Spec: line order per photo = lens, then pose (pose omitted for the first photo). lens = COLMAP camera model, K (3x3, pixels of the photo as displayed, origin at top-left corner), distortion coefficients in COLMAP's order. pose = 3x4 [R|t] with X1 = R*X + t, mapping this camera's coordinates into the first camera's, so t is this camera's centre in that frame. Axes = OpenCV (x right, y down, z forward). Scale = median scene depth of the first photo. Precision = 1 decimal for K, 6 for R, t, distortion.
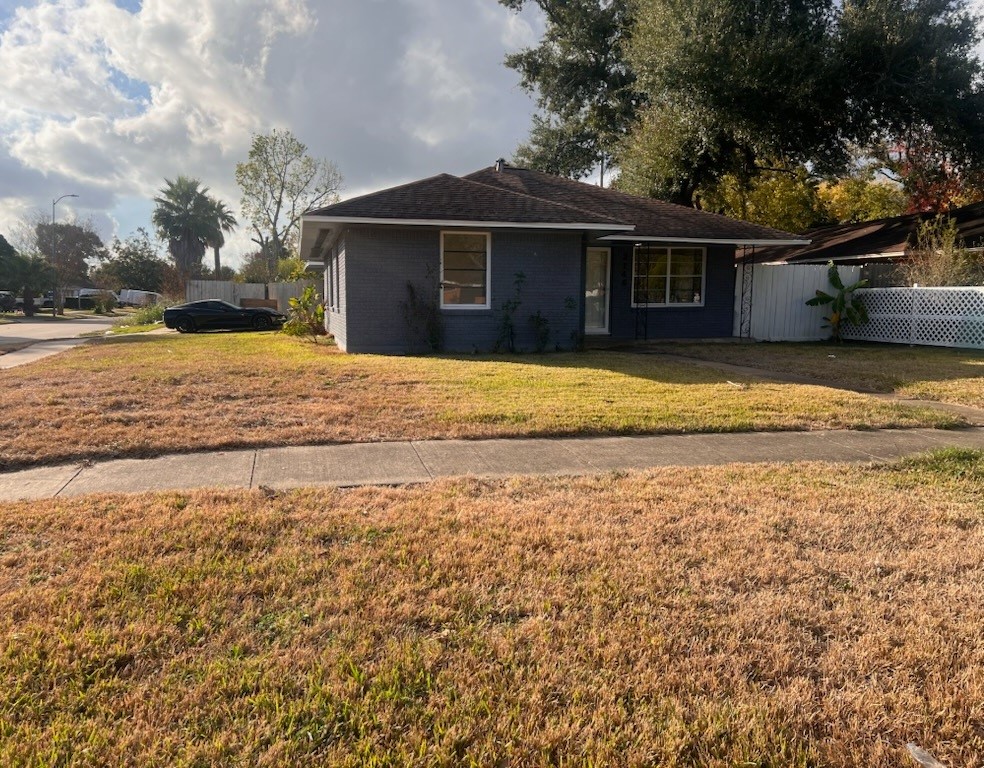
lens RADIAL K [[718.8, 0, 472.8], [0, 718.8, 369.4], [0, 0, 1]] dist [0.023752, -0.007611]
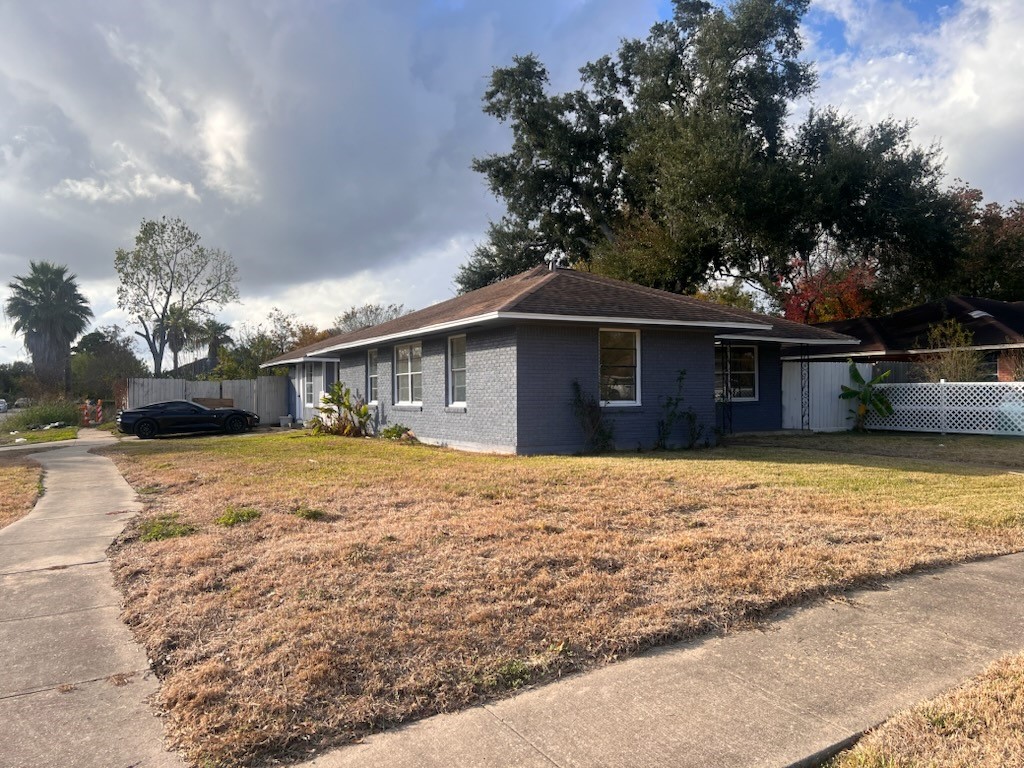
lens RADIAL K [[717.7, 0, 505.5], [0, 717.7, 379.0], [0, 0, 1]] dist [0.056314, -0.013373]
pose [[0.967514, -0.005059, 0.252768, -0.296018], [0.035172, 0.992771, -0.114757, -0.010014], [-0.250360, 0.119920, 0.960697, 0.066438]]
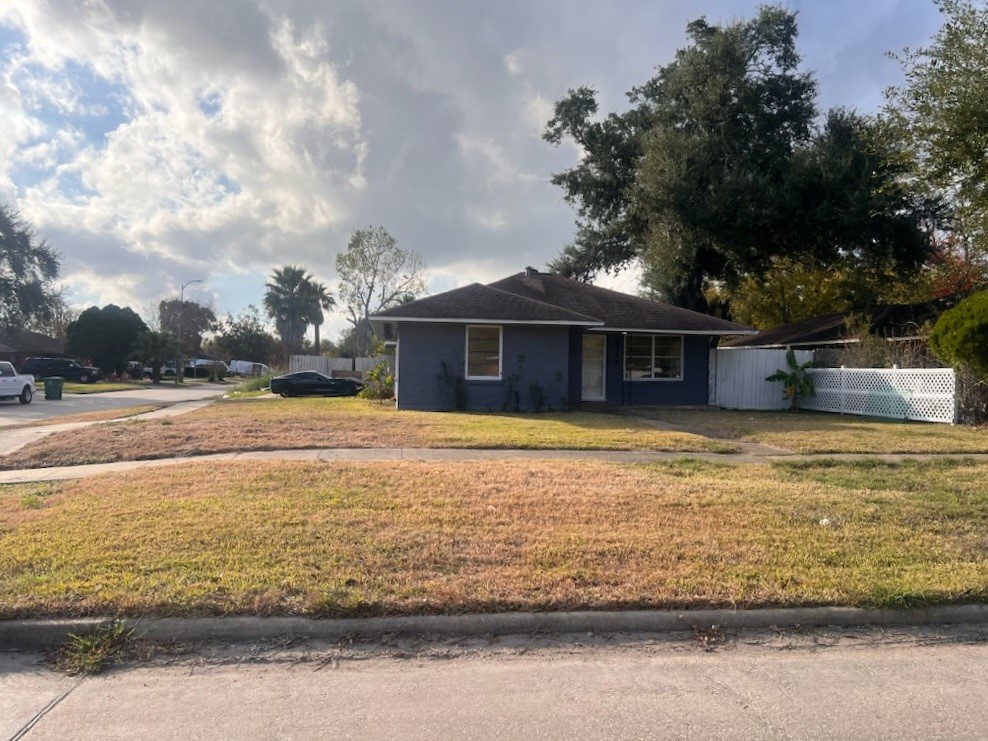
lens RADIAL K [[692.4, 0, 496.8], [0, 692.4, 365.8], [0, 0, 1]] dist [0.056314, -0.013373]
pose [[0.996308, 0.010102, -0.085253, 0.094040], [-0.019059, 0.994299, -0.104912, 0.021093], [0.083707, 0.106149, 0.990821, -0.242499]]
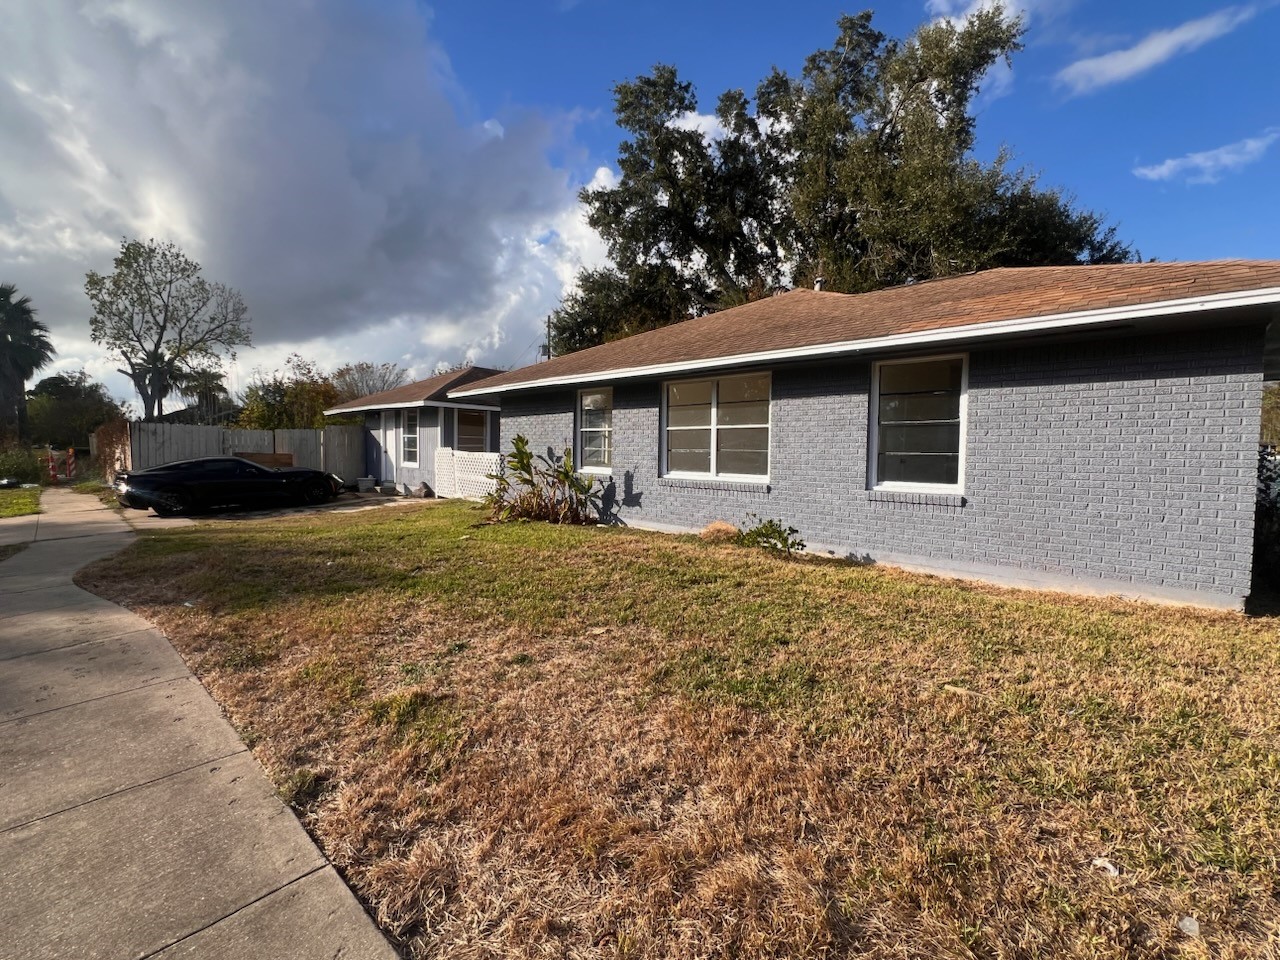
lens RADIAL K [[566.5, 0, 643.1], [0, 566.5, 472.1], [0, 0, 1]] dist [0.011273, 0.000547]
pose [[0.859259, -0.016265, 0.511283, -0.454450], [0.042434, 0.998316, -0.039556, -0.076202], [-0.509778, 0.055684, 0.858502, 0.624237]]
